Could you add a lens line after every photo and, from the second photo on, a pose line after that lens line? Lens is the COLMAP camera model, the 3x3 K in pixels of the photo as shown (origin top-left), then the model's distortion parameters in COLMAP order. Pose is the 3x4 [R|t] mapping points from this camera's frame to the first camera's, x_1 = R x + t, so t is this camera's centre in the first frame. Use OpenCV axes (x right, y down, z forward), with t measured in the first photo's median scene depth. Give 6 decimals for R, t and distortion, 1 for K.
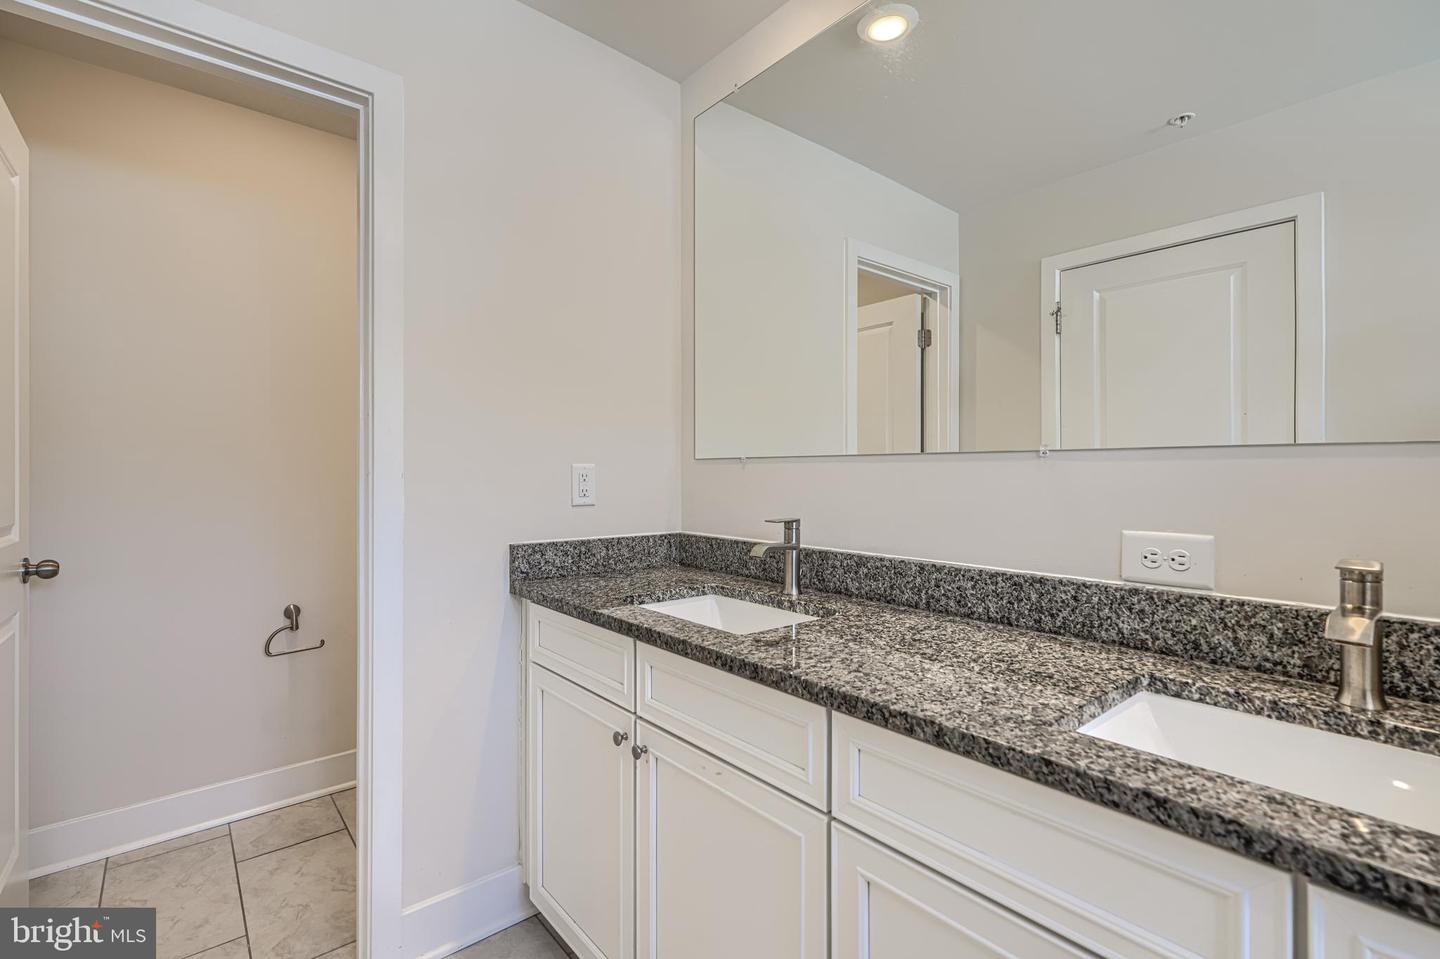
lens RADIAL K [[659.8, 0, 715.9], [0, 659.8, 470.6], [0, 0, 1]] dist [0.002054, 0.000132]
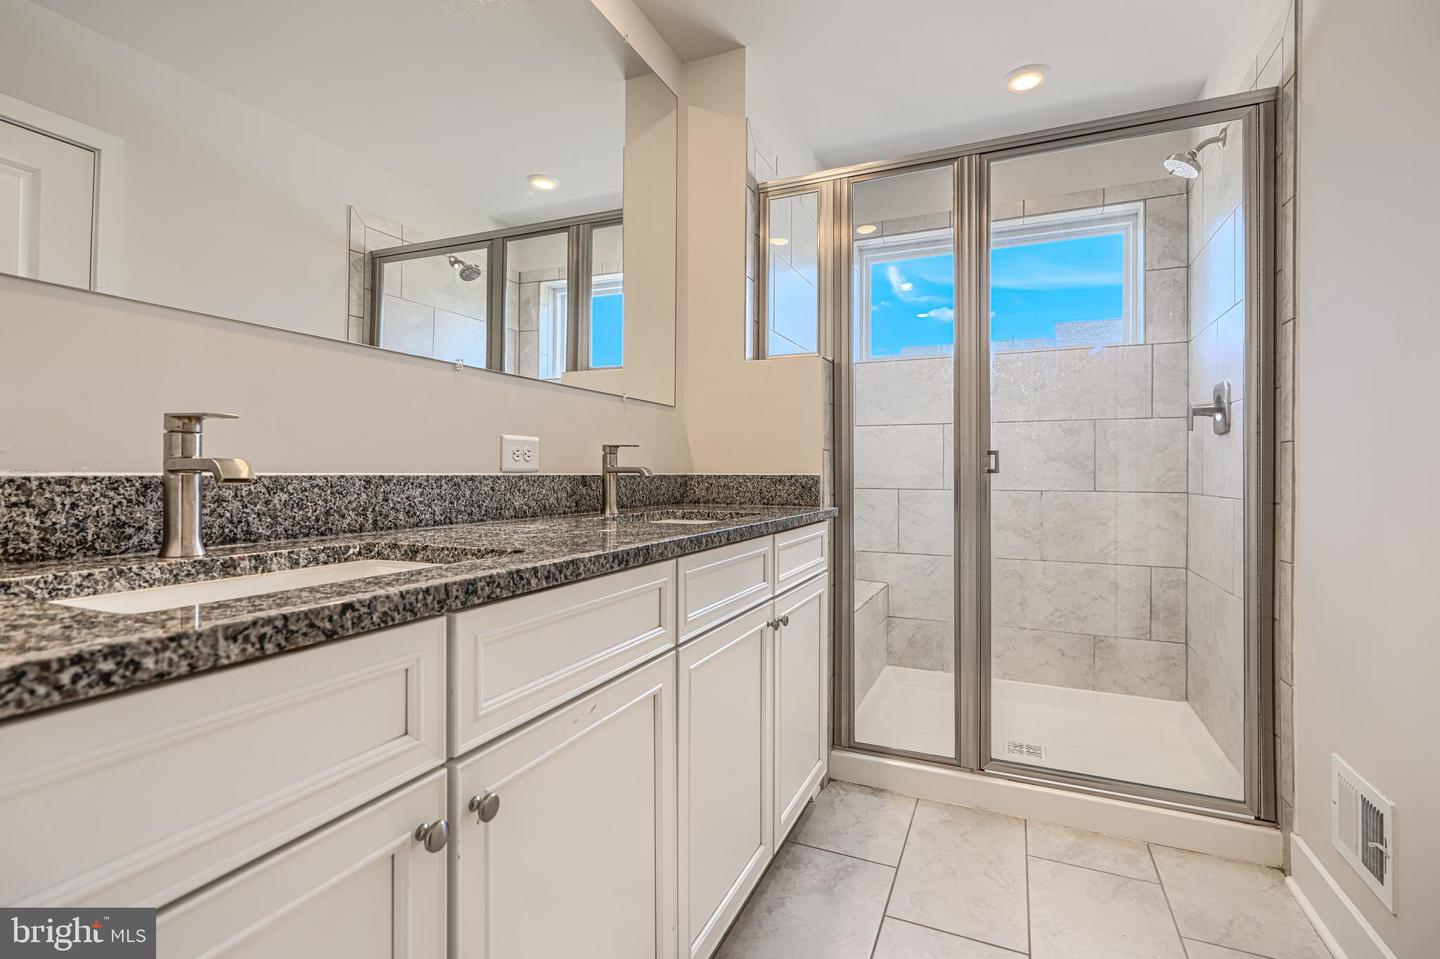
lens RADIAL K [[659.8, 0, 715.9], [0, 659.8, 470.6], [0, 0, 1]] dist [0.002054, 0.000132]
pose [[-0.441187, 0.000896, 0.897415, -0.672443], [-0.006339, 0.999971, -0.004115, 0.143163], [-0.897393, -0.007504, -0.441168, 1.039290]]
